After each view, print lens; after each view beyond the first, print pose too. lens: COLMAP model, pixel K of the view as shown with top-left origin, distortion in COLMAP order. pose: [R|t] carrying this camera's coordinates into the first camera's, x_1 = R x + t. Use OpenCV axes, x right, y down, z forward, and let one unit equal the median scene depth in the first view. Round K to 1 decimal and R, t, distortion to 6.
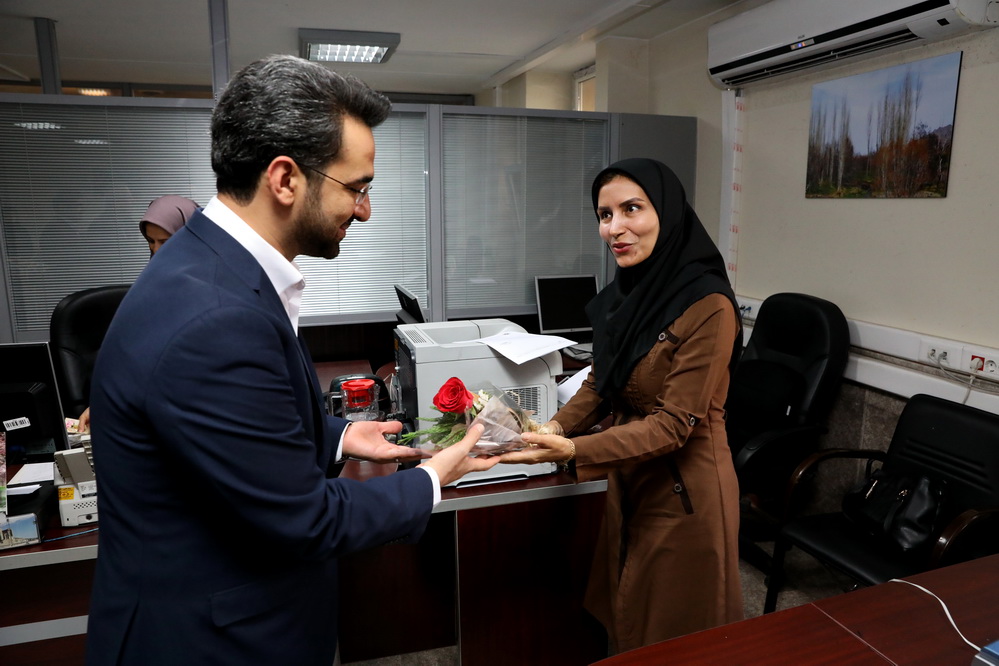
lens RADIAL K [[681.6, 0, 501.8], [0, 681.6, 333.2], [0, 0, 1]] dist [-0.100049, 0.076334]
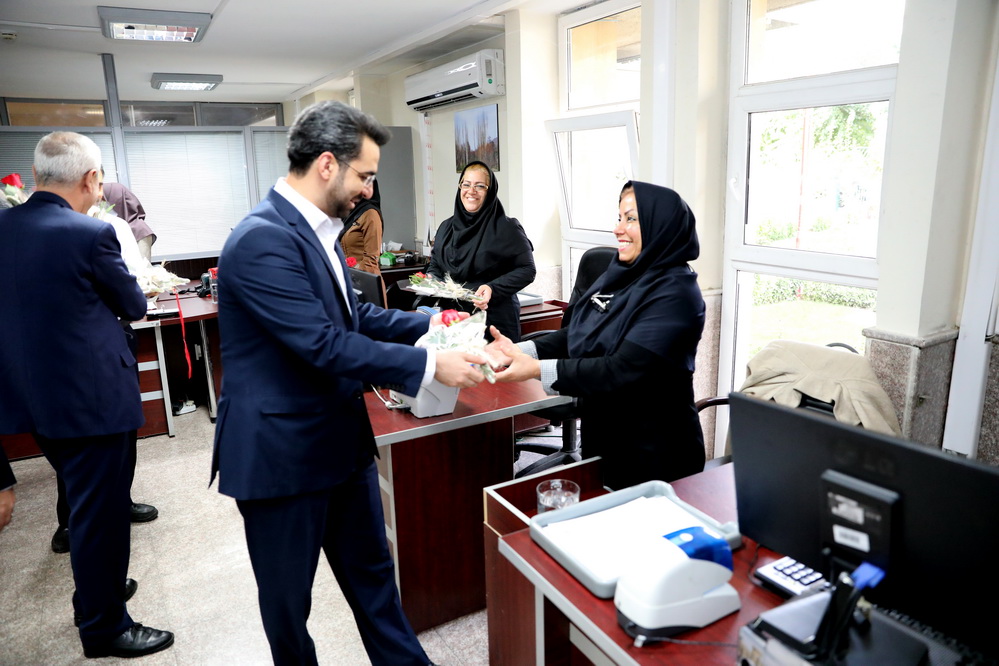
lens RADIAL K [[681.6, 0, 495.1], [0, 681.6, 331.3], [0, 0, 1]] dist [-0.100049, 0.076334]
pose [[0.975707, -0.072069, 0.206885, 0.138451], [0.066117, 0.997178, 0.035553, 0.178642], [-0.208864, -0.021011, 0.977719, -0.888103]]
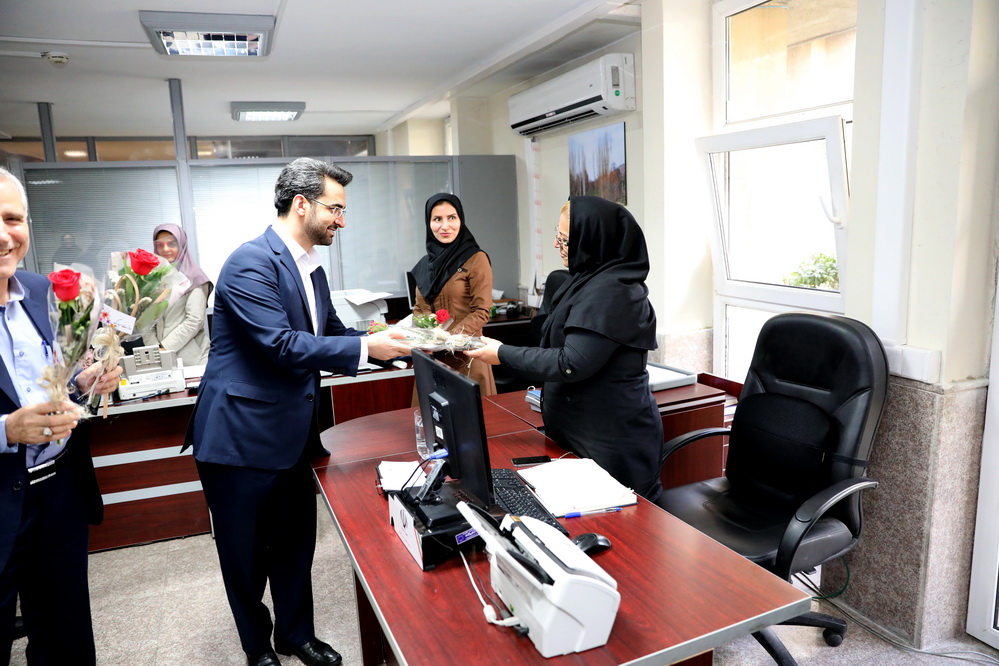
lens RADIAL K [[681.6, 0, 495.4], [0, 681.6, 334.9], [0, 0, 1]] dist [-0.100049, 0.076334]
pose [[0.996003, -0.052309, 0.072403, 0.155568], [0.053720, 0.998400, -0.017677, 0.108024], [-0.071363, 0.021496, 0.997219, -0.547483]]
